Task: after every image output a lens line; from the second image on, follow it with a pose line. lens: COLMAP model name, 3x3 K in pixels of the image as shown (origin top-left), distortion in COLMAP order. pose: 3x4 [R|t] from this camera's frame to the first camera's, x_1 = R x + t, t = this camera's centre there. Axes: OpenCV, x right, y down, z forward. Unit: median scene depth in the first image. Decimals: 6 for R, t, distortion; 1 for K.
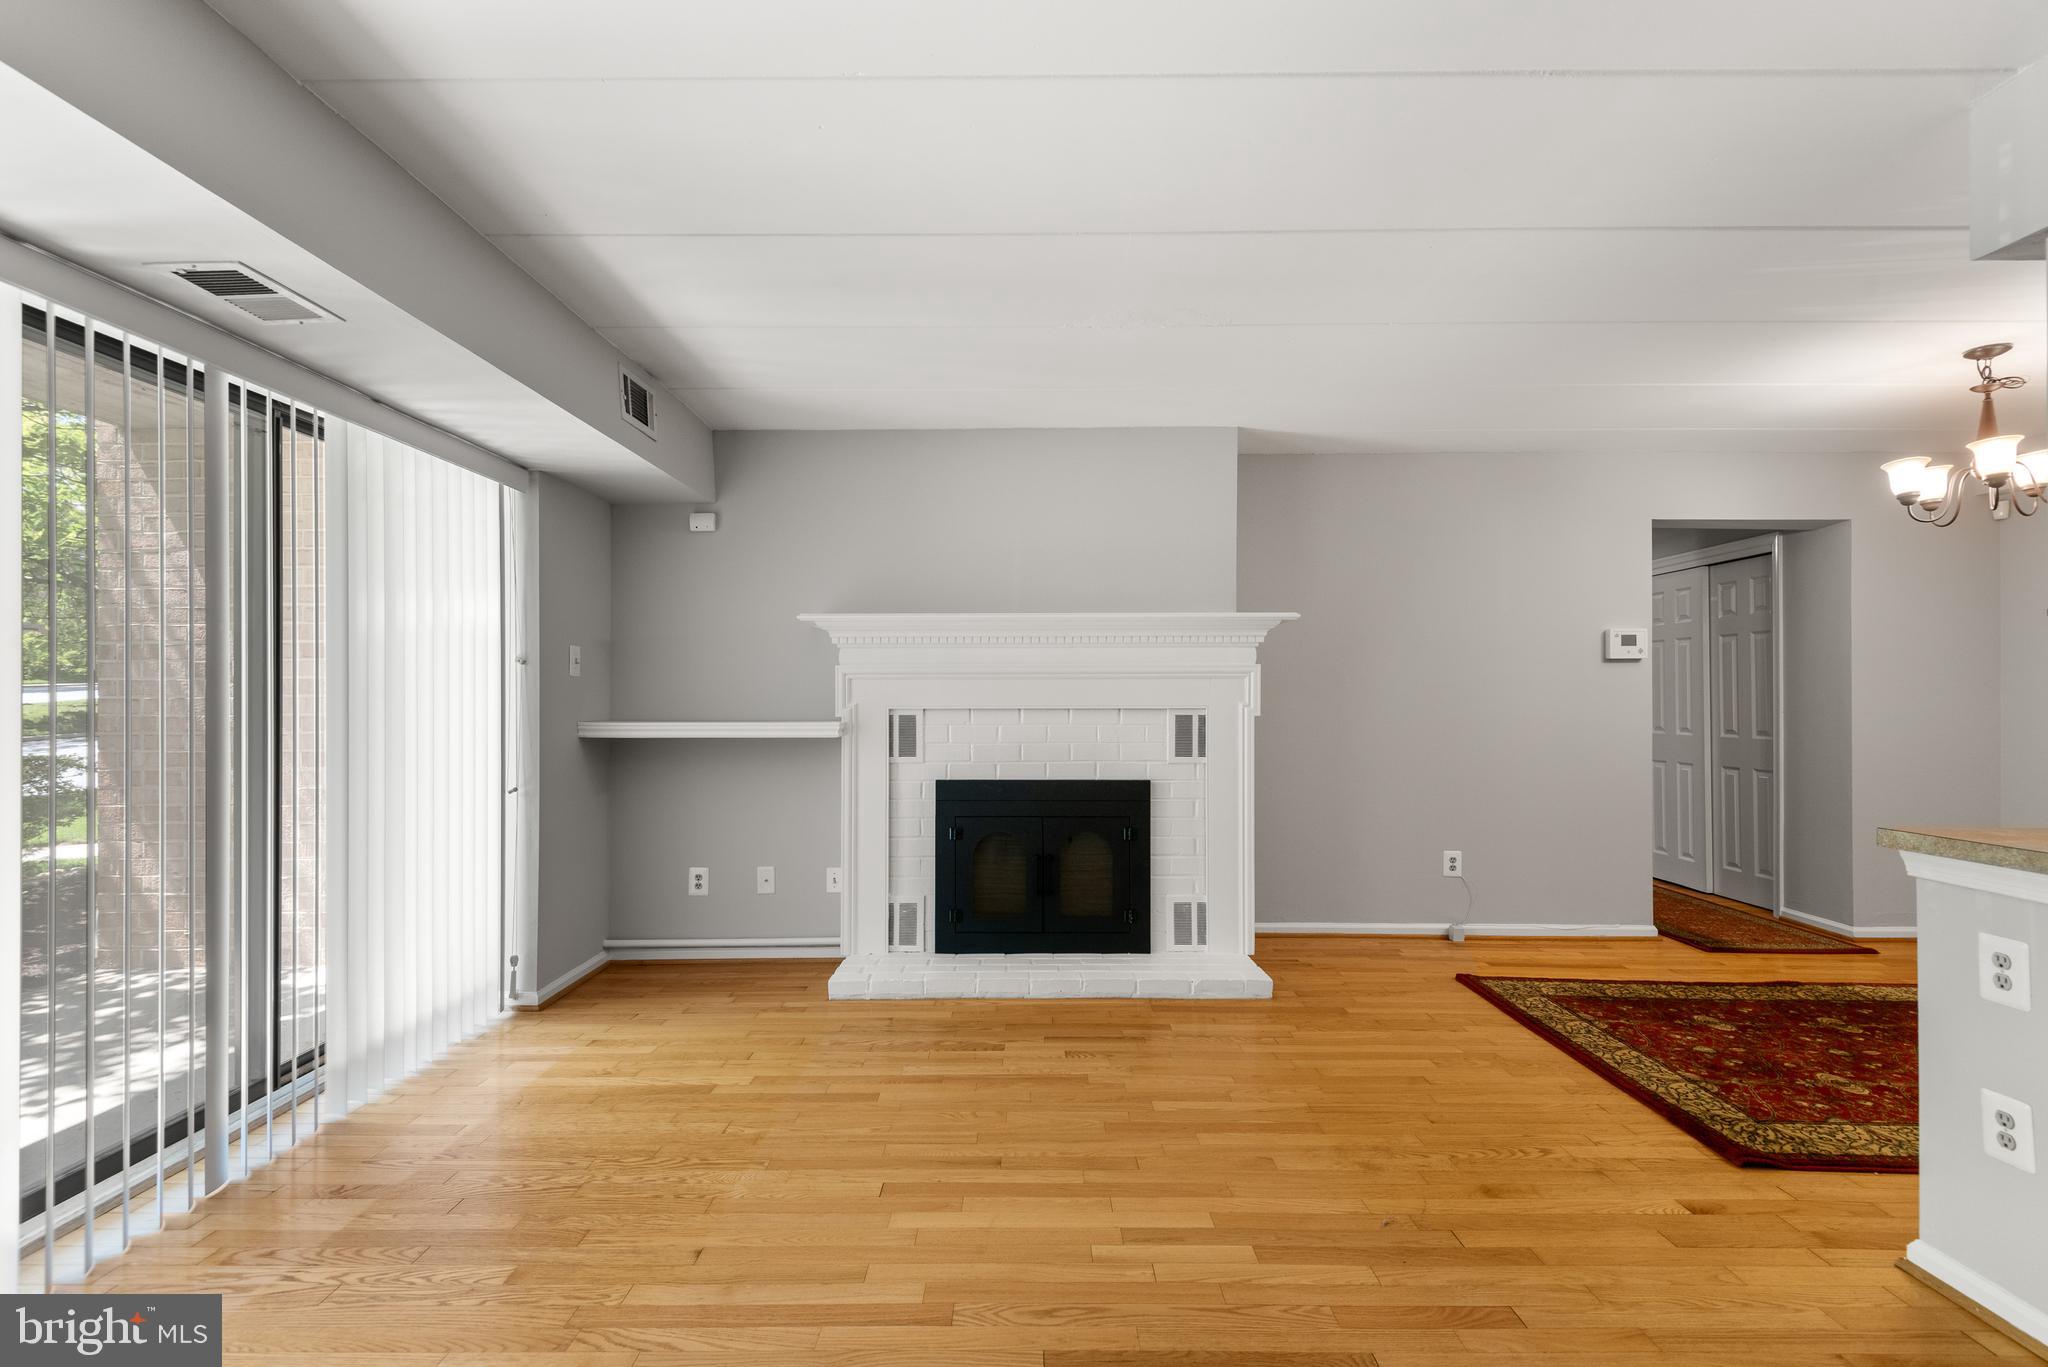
lens RADIAL K [[933.0, 0, 1021.2], [0, 933.0, 693.0], [0, 0, 1]] dist [0.030606, -0.014671]
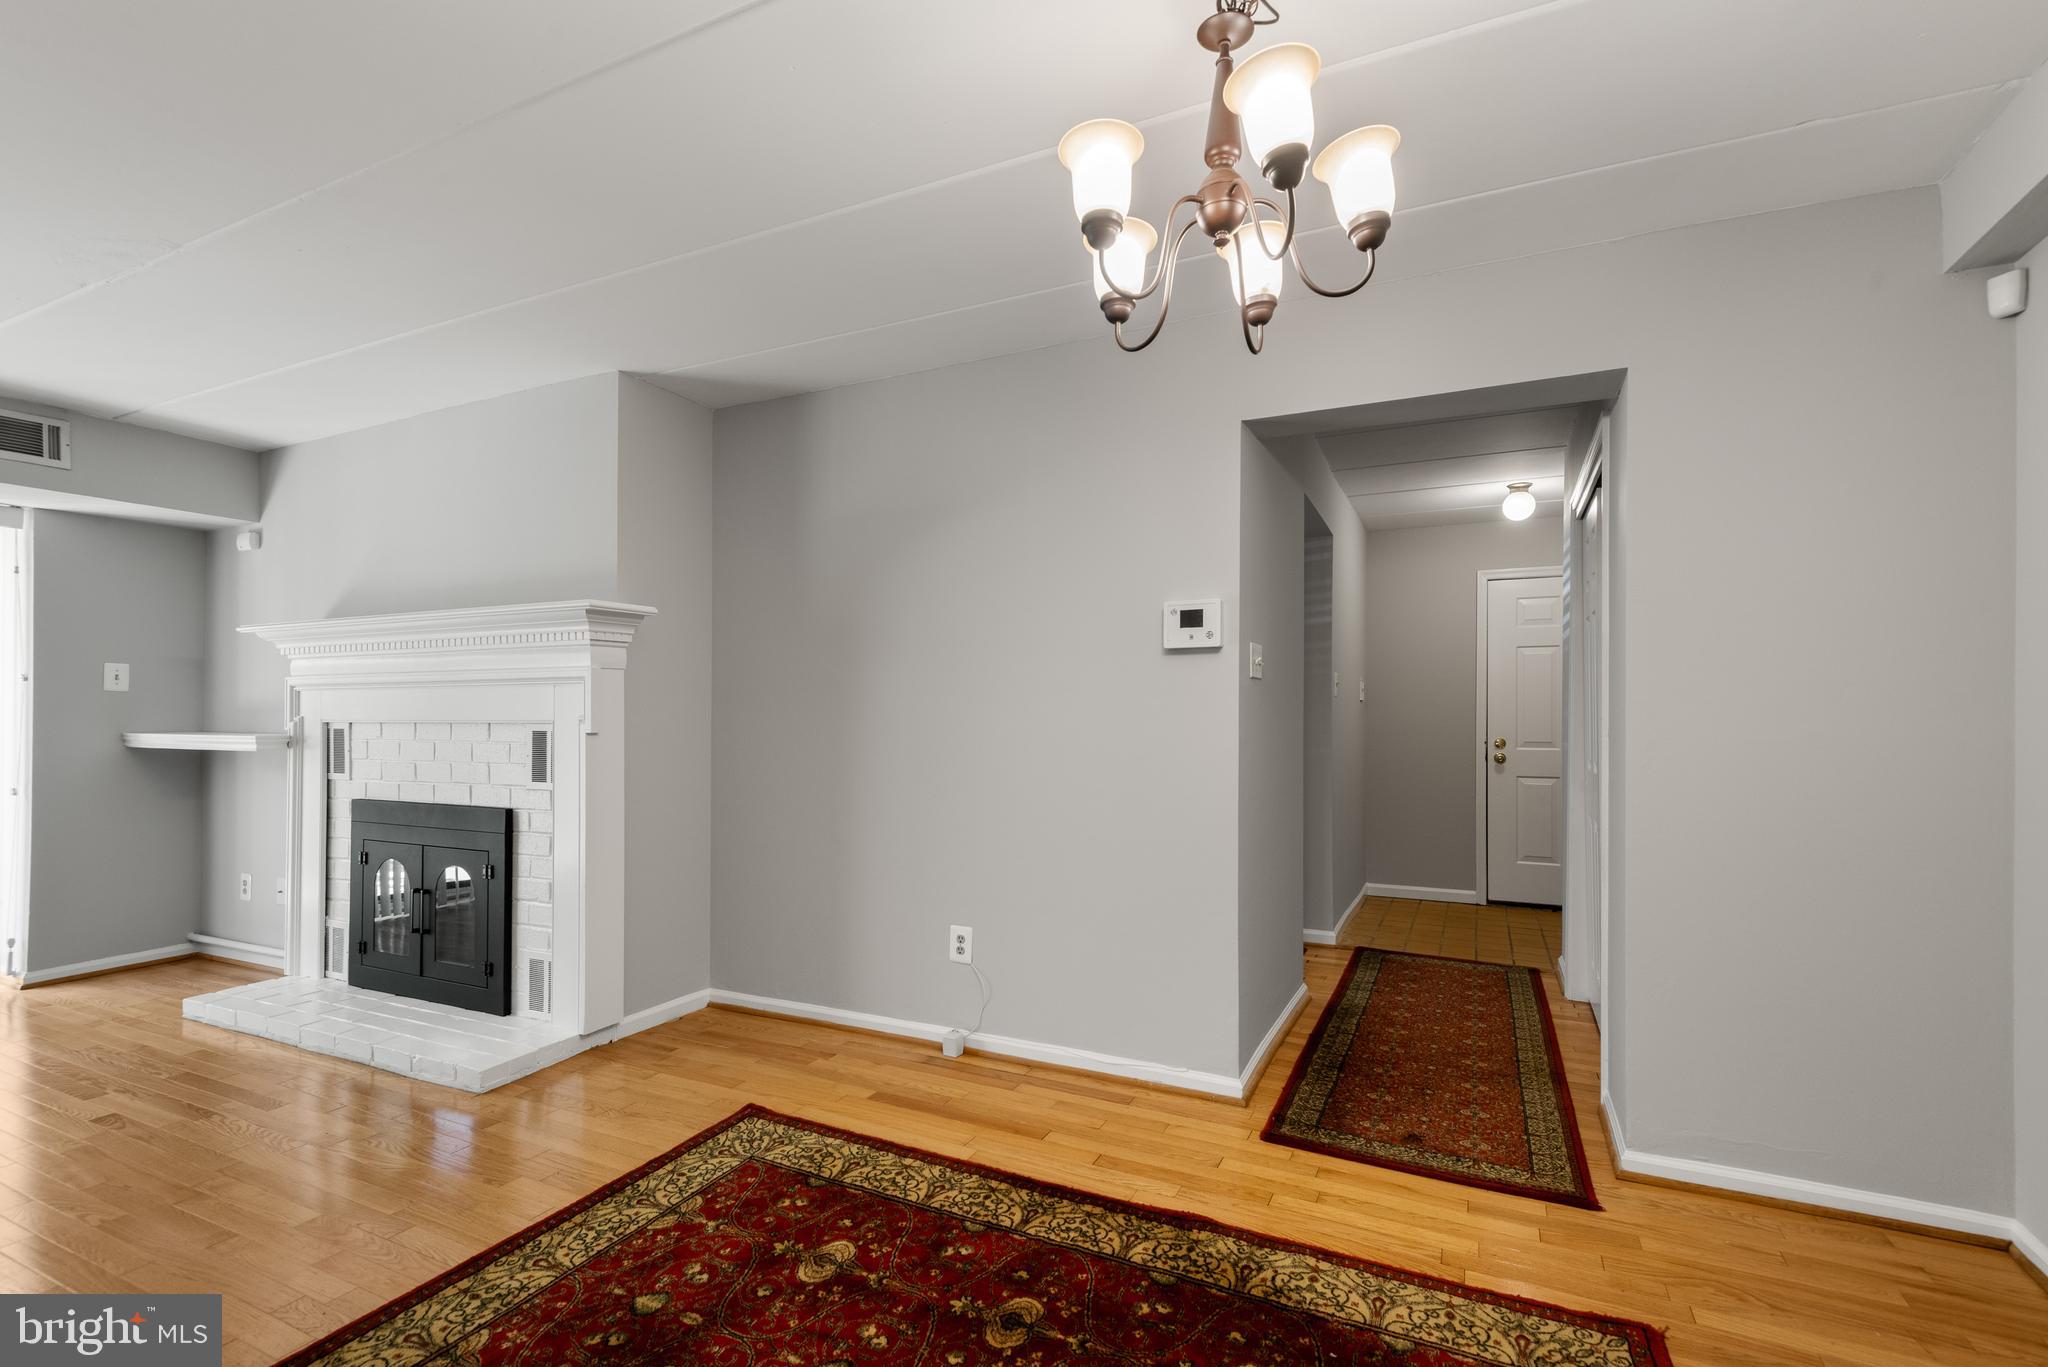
lens RADIAL K [[933.0, 0, 1013.8], [0, 933.0, 701.9], [0, 0, 1]] dist [0.030606, -0.014671]
pose [[0.903054, -0.005142, -0.429496, 1.010462], [0.002122, 0.999970, -0.007510, 0.005576], [0.429522, 0.005871, 0.903037, 0.480984]]
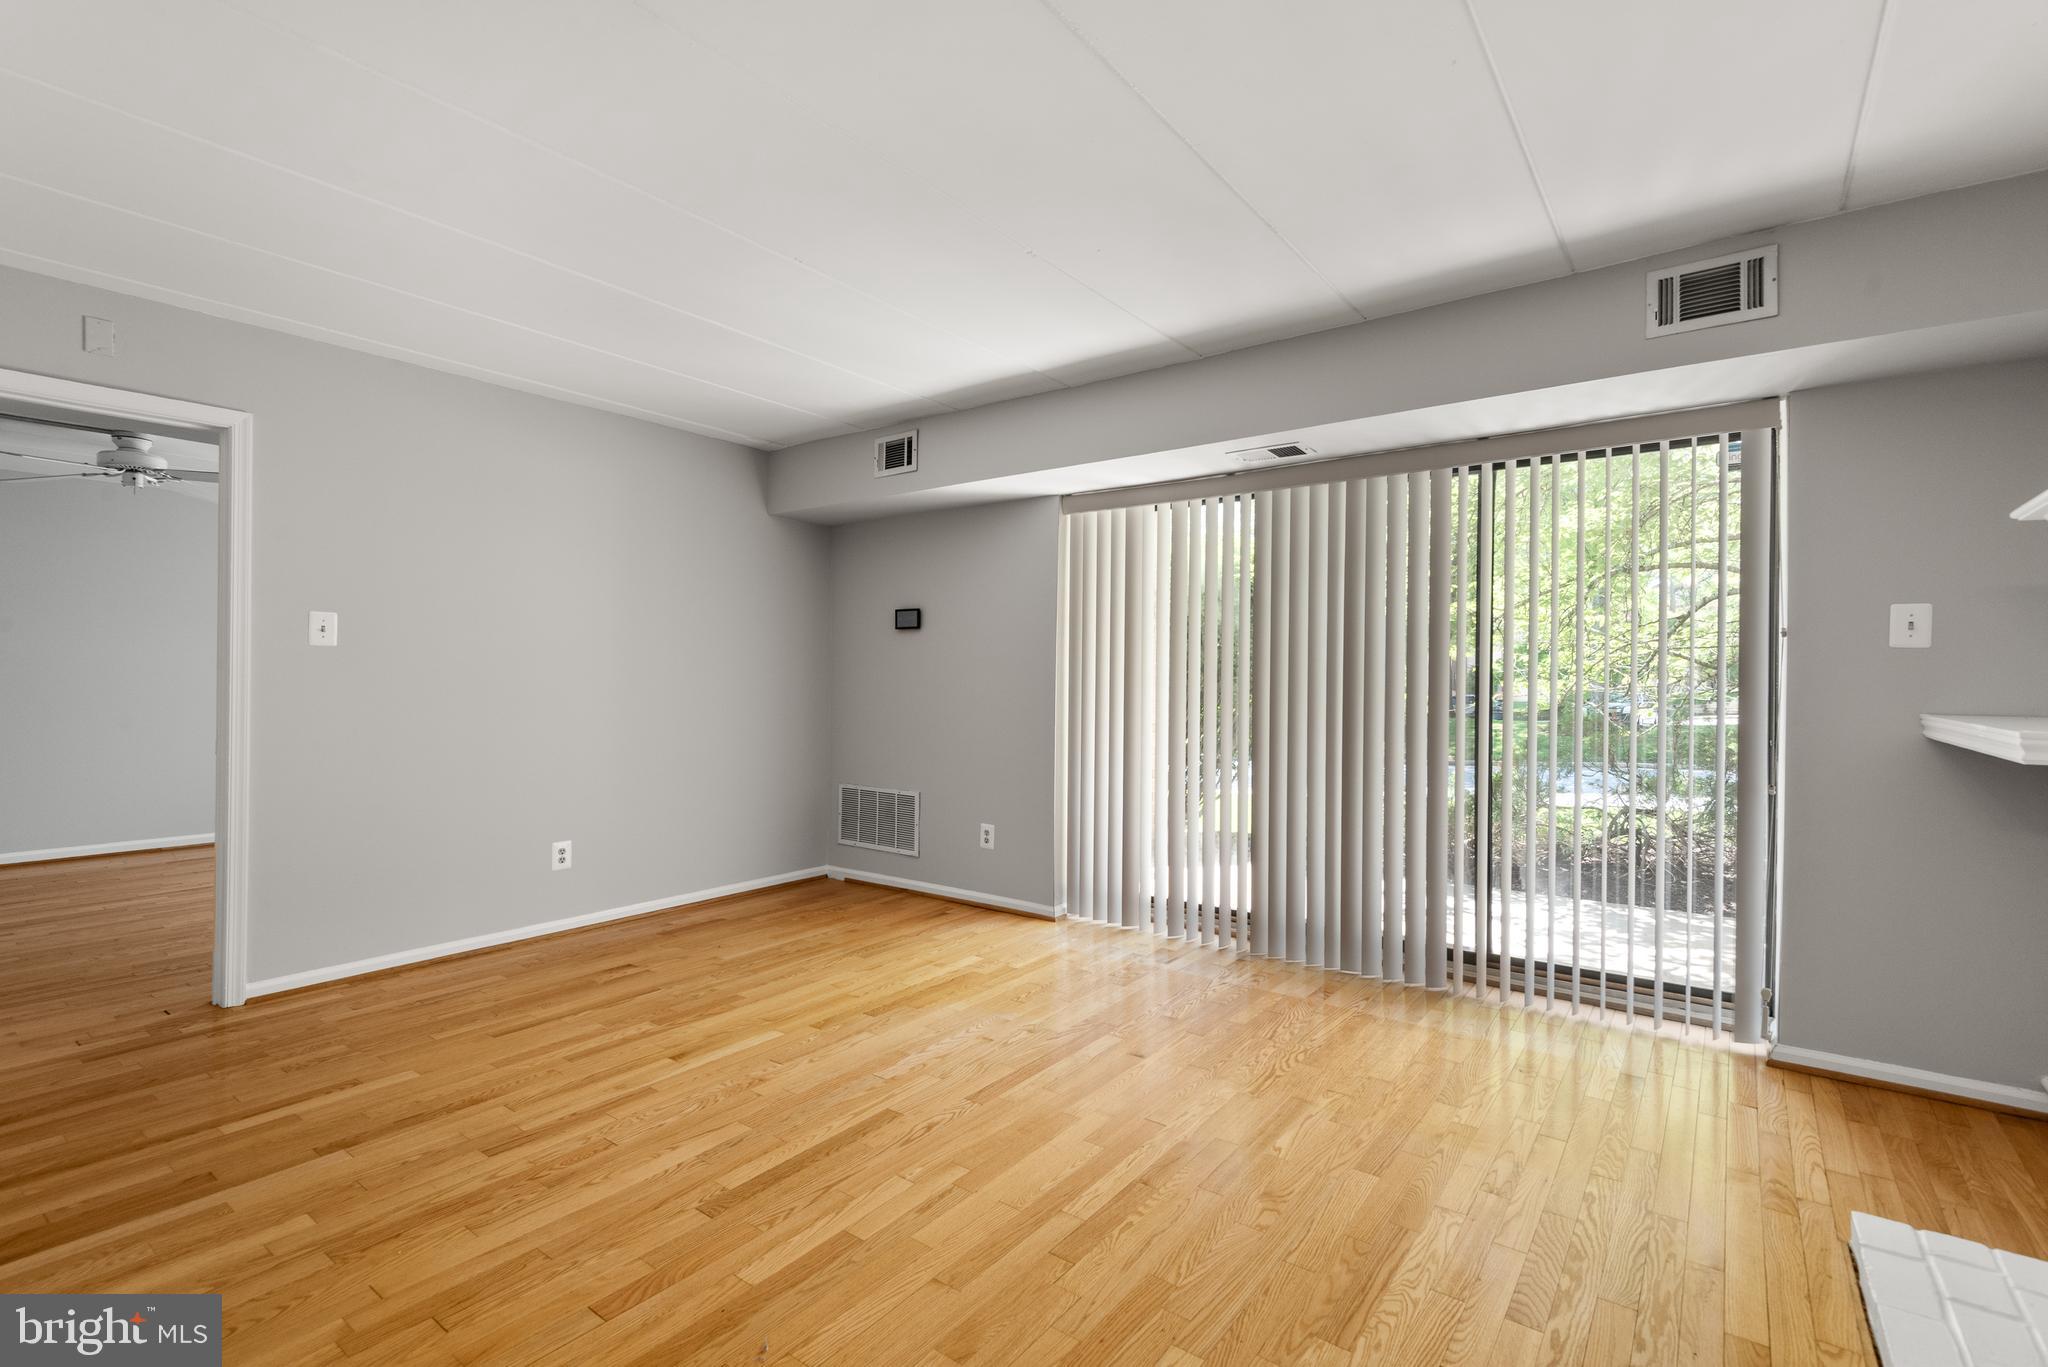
lens RADIAL K [[933.0, 0, 1019.3], [0, 933.0, 680.2], [0, 0, 1]] dist [0.030606, -0.014671]
pose [[-0.595993, 0.001691, -0.802988, 0.511844], [-0.001398, 0.999994, 0.003144, 0.004691], [0.802988, 0.002996, -0.595987, 0.942532]]
